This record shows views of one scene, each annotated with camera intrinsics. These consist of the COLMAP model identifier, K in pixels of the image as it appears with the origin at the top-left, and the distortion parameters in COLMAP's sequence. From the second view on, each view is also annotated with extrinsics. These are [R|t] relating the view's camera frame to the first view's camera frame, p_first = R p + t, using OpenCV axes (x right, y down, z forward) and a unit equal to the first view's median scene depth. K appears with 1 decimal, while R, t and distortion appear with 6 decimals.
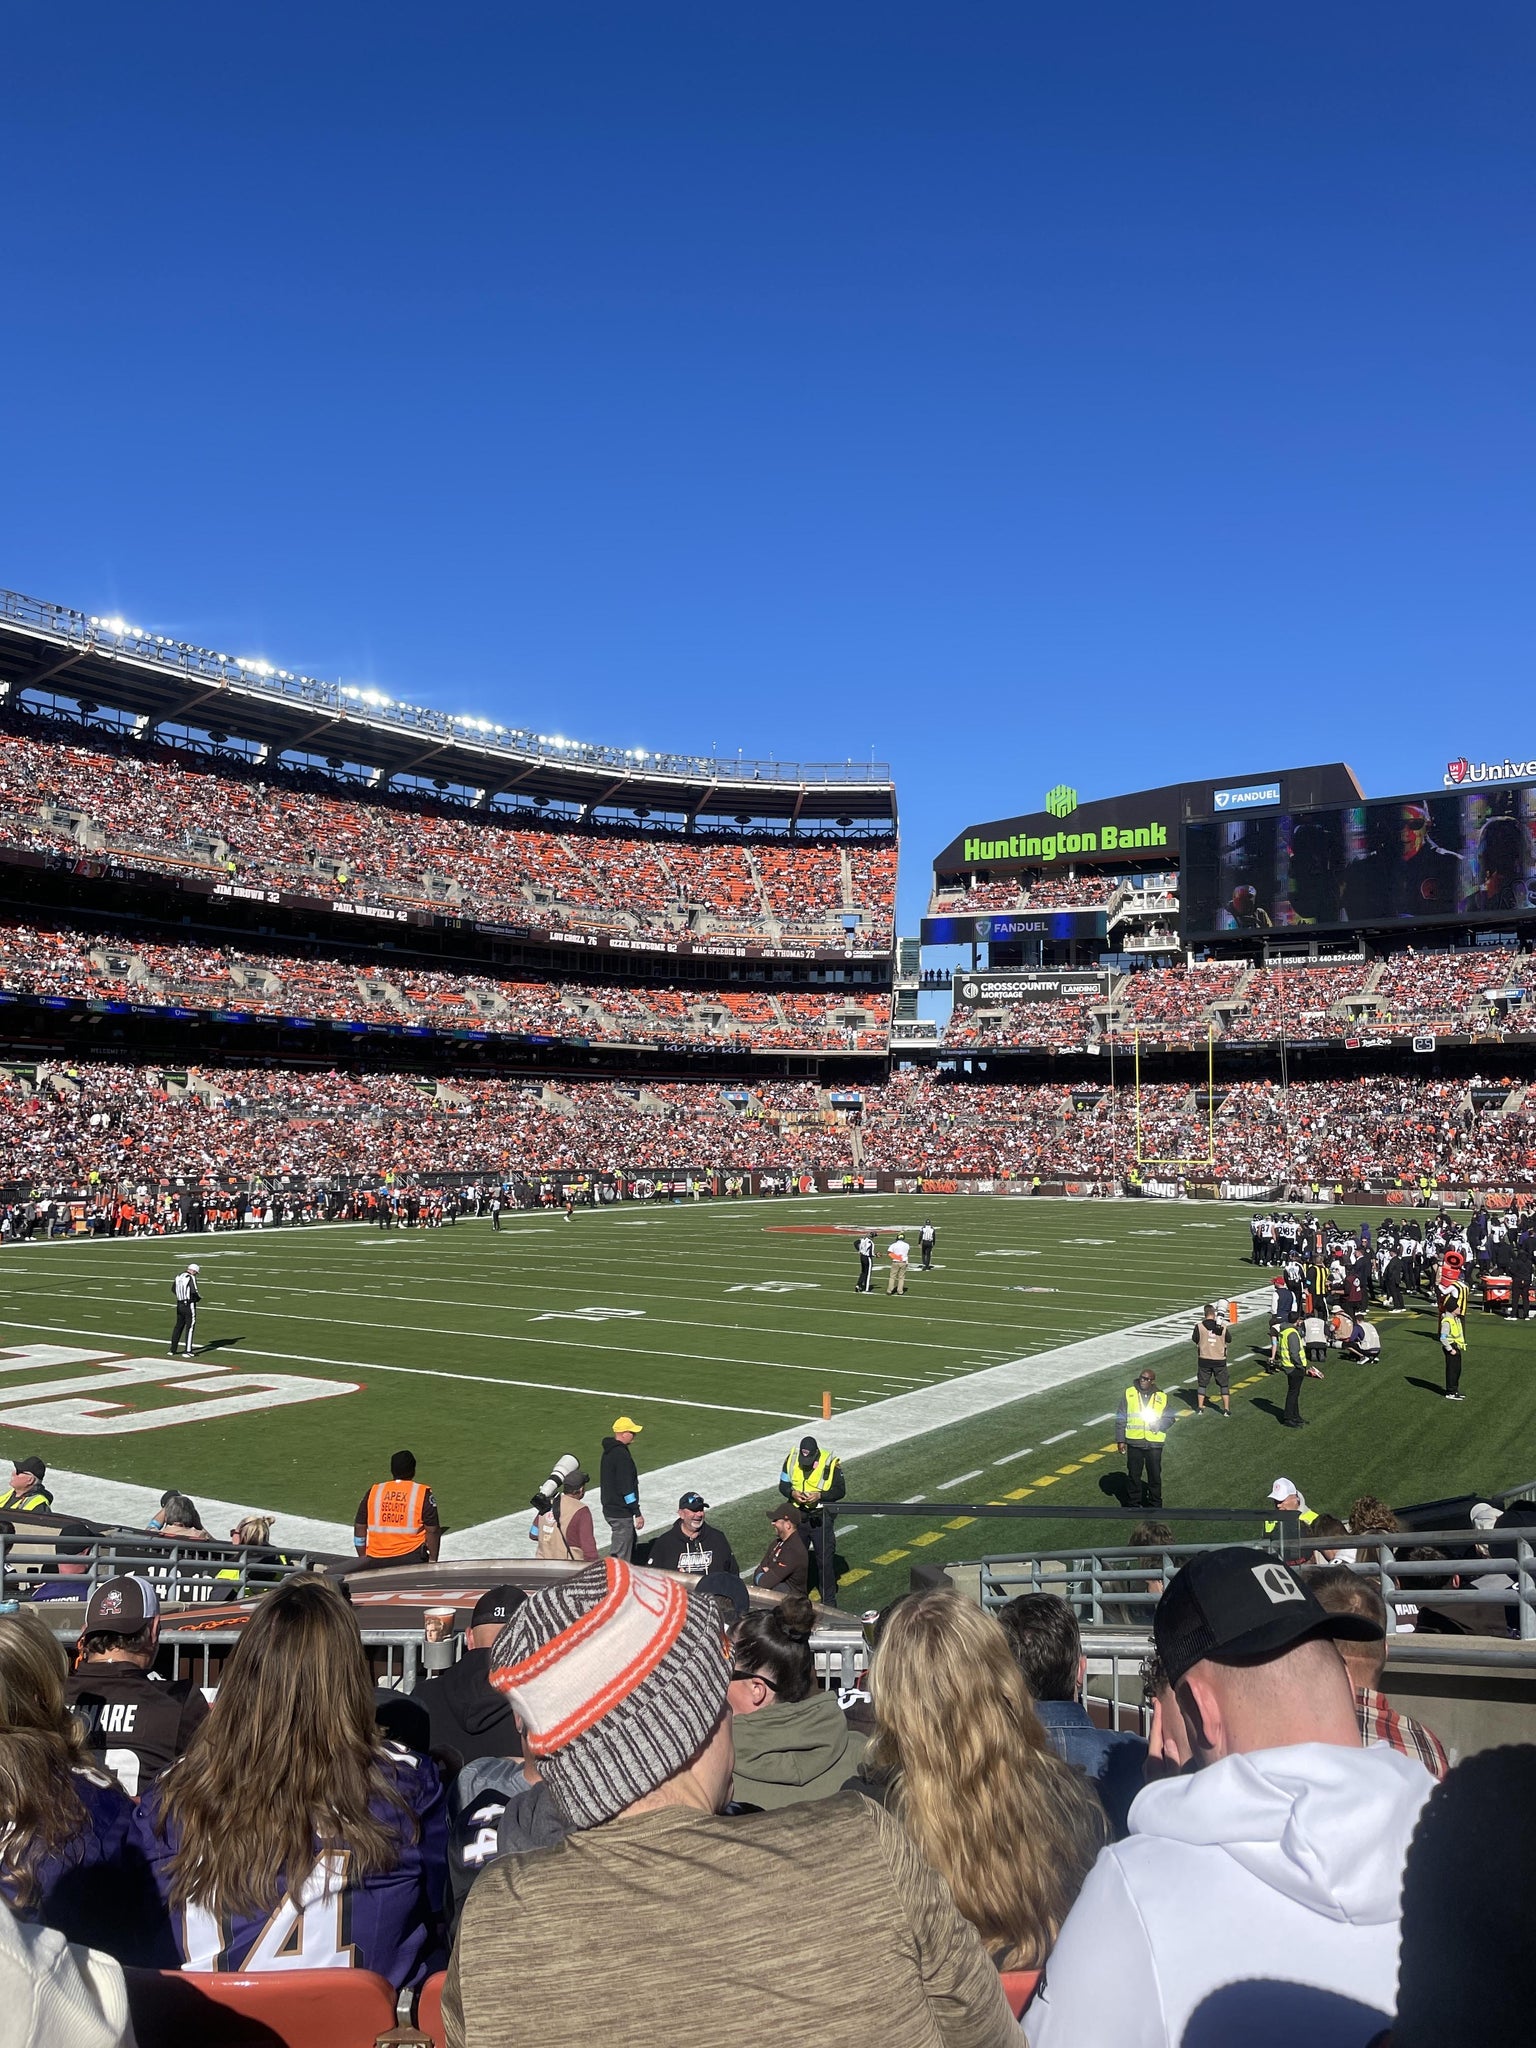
lens RADIAL K [[1545.6, 0, 769.7], [0, 1545.6, 1038.5], [0, 0, 1]] dist [0.058932, -0.044473]
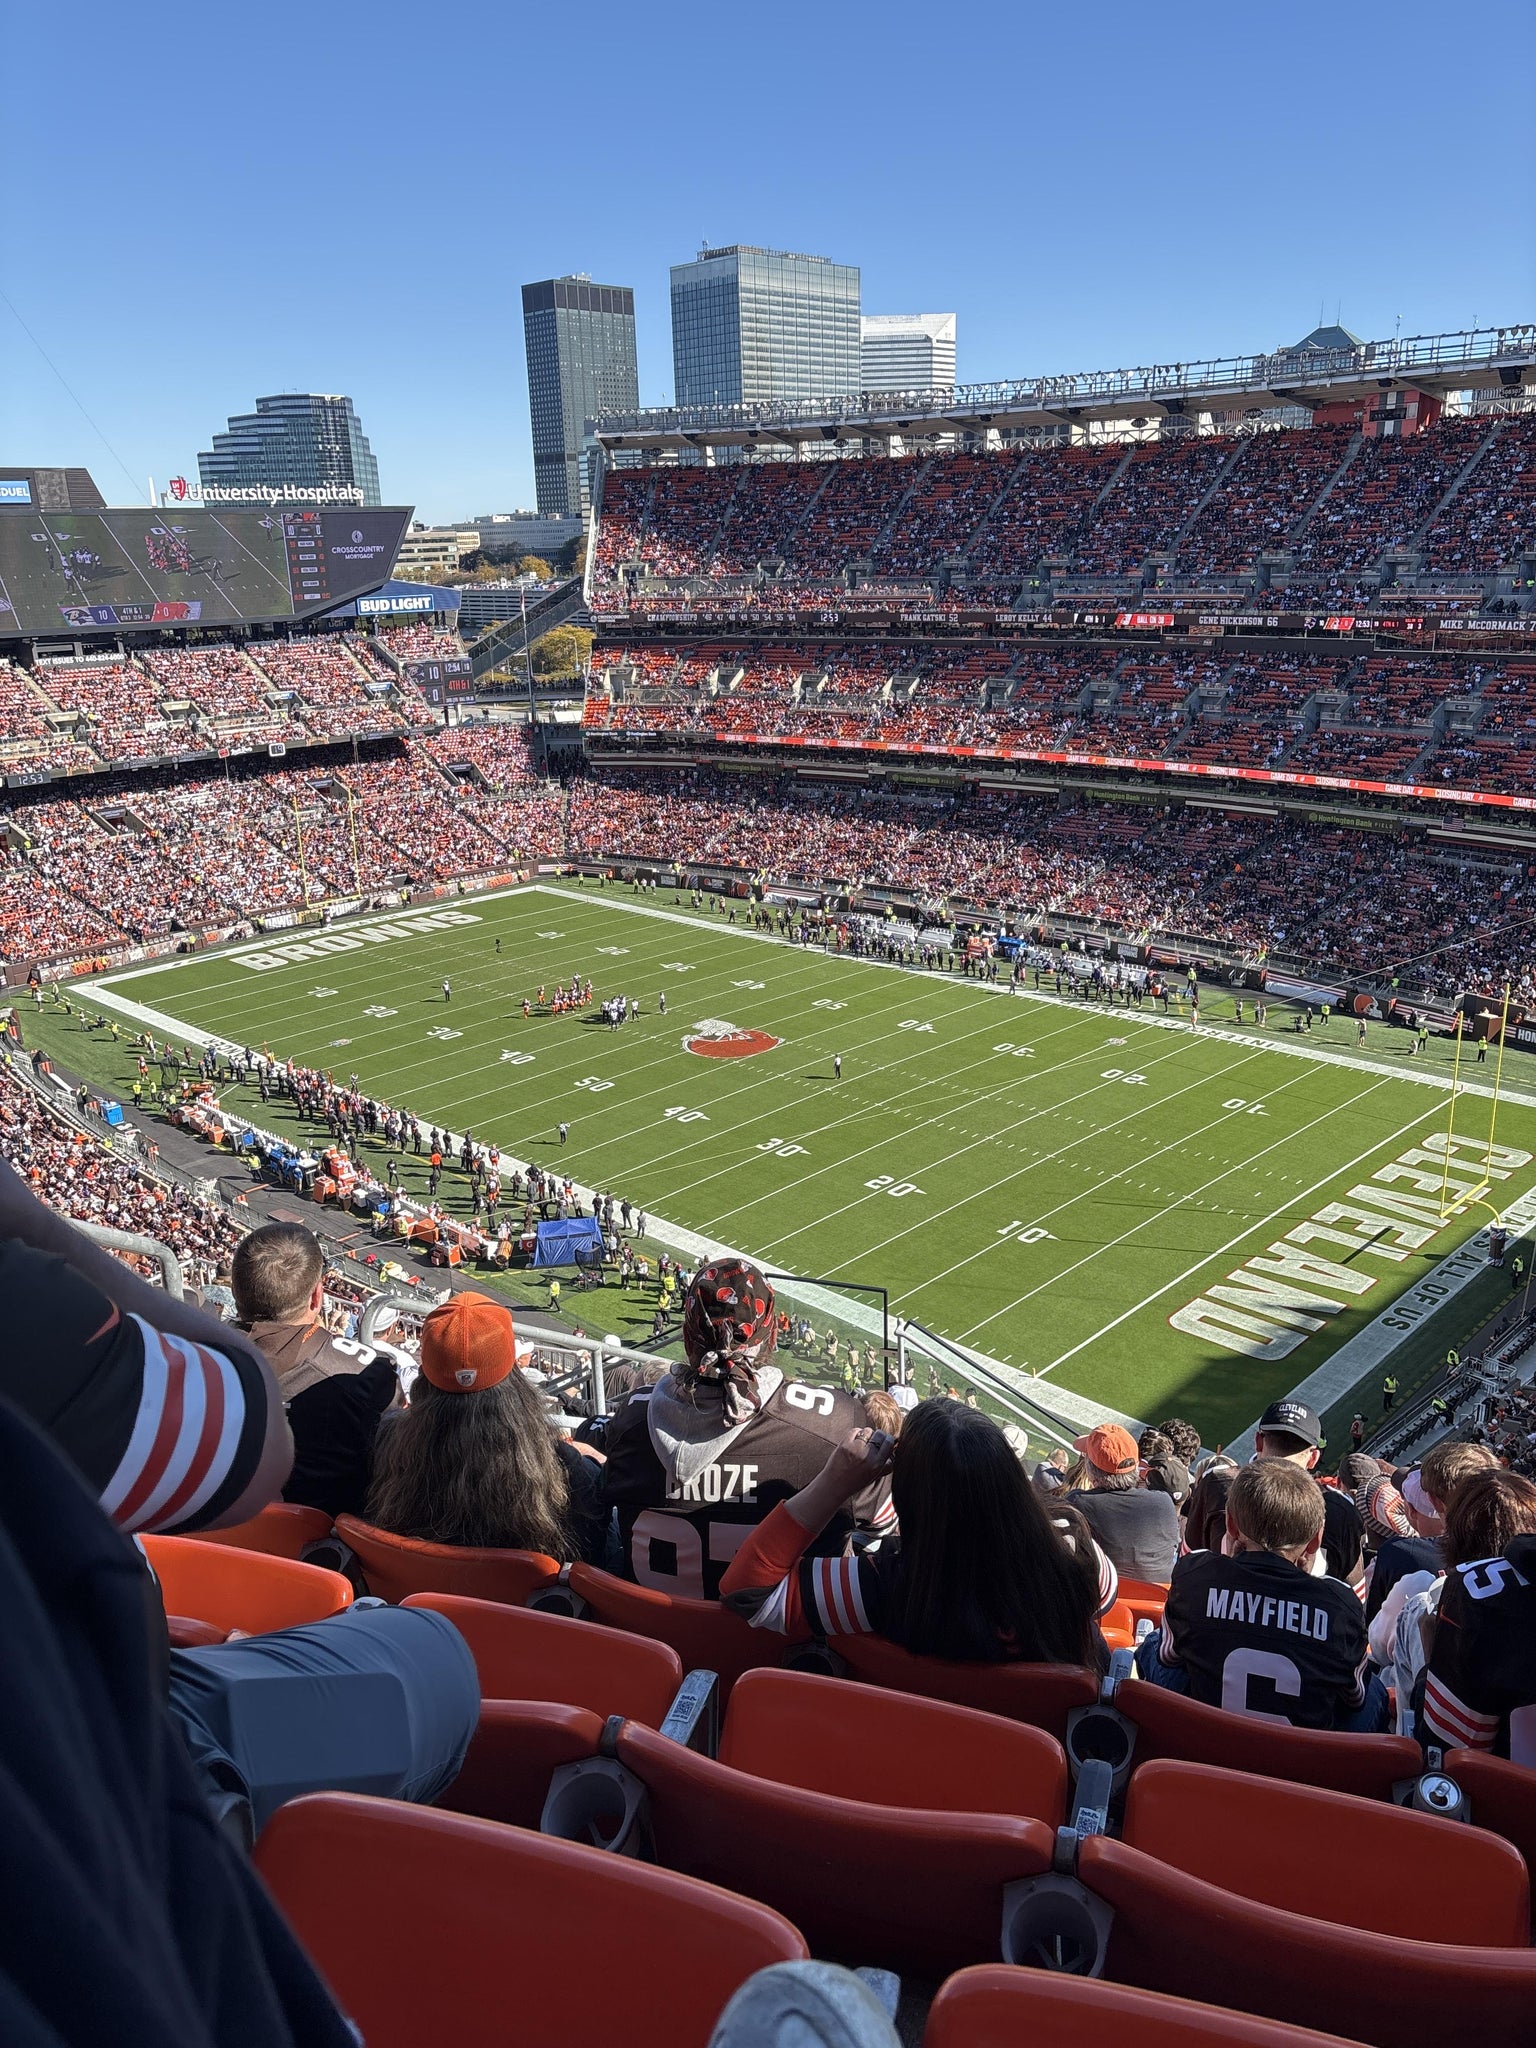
lens RADIAL K [[1545.6, 0, 757.6], [0, 1545.6, 1029.5], [0, 0, 1]] dist [0.058932, -0.044473]
pose [[0.225649, -0.314997, 0.921878, -0.597699], [-0.036612, 0.942874, 0.331132, -0.176374], [-0.973520, -0.108472, 0.201226, 0.280024]]
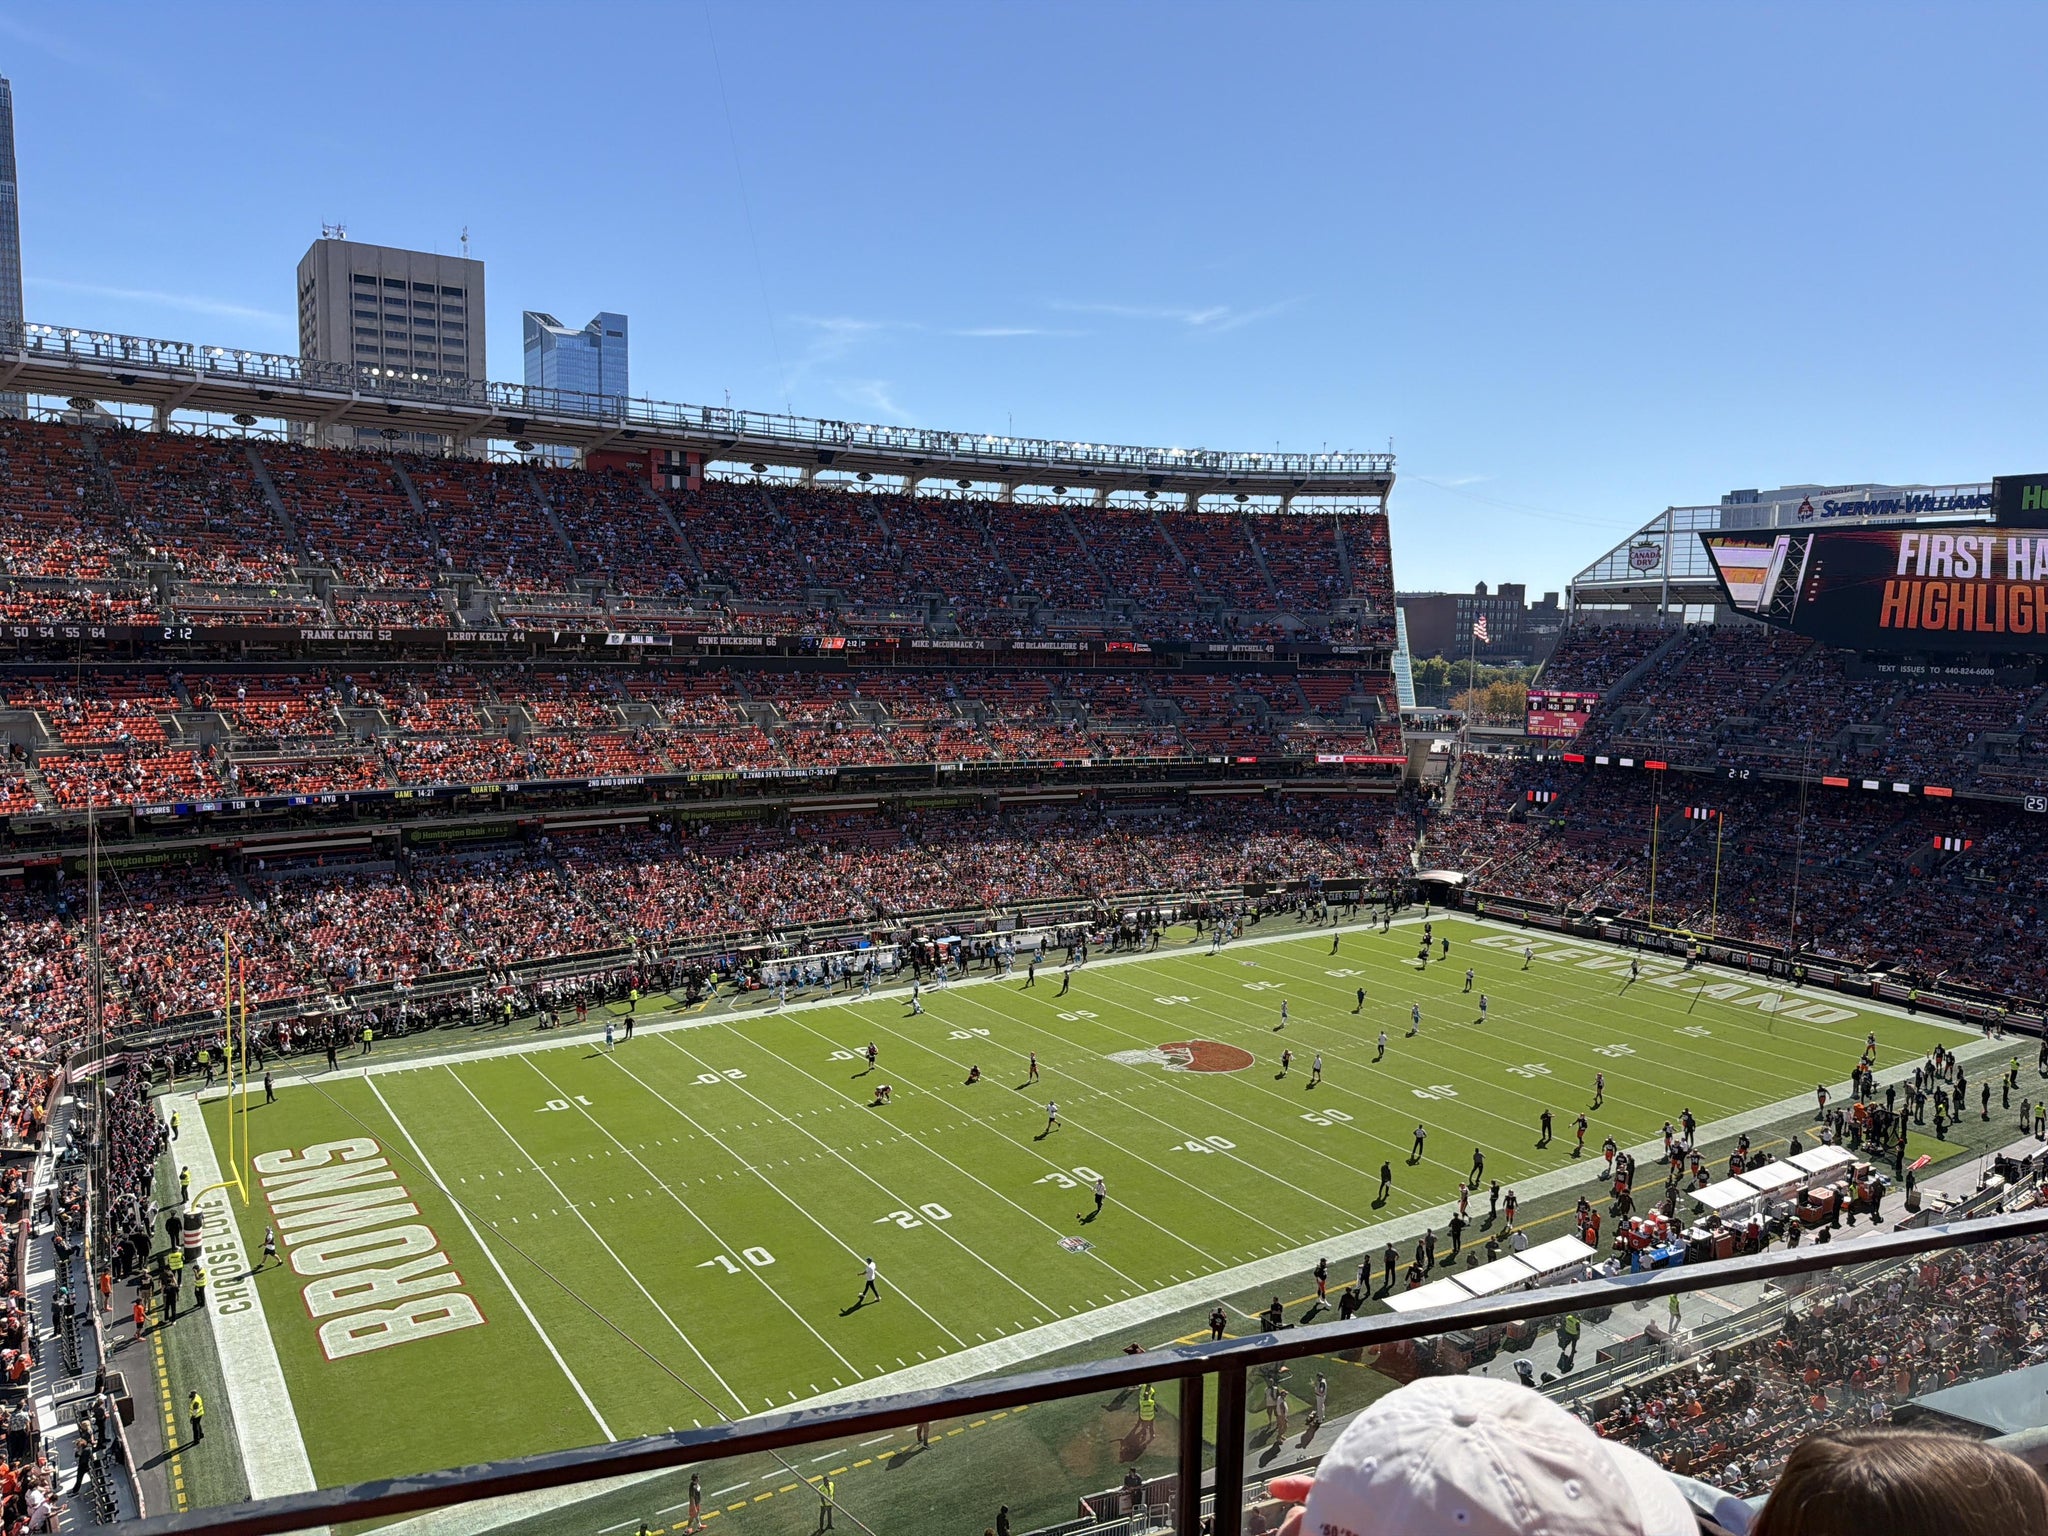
lens RADIAL K [[1432.6, 0, 1026.6], [0, 1432.6, 782.5], [0, 0, 1]] dist [0.086638, -0.117910]
pose [[-0.906065, -0.067828, 0.417667, -0.141441], [-0.053284, 0.997501, 0.046400, -0.072103], [-0.419770, 0.019787, -0.907415, 0.943576]]
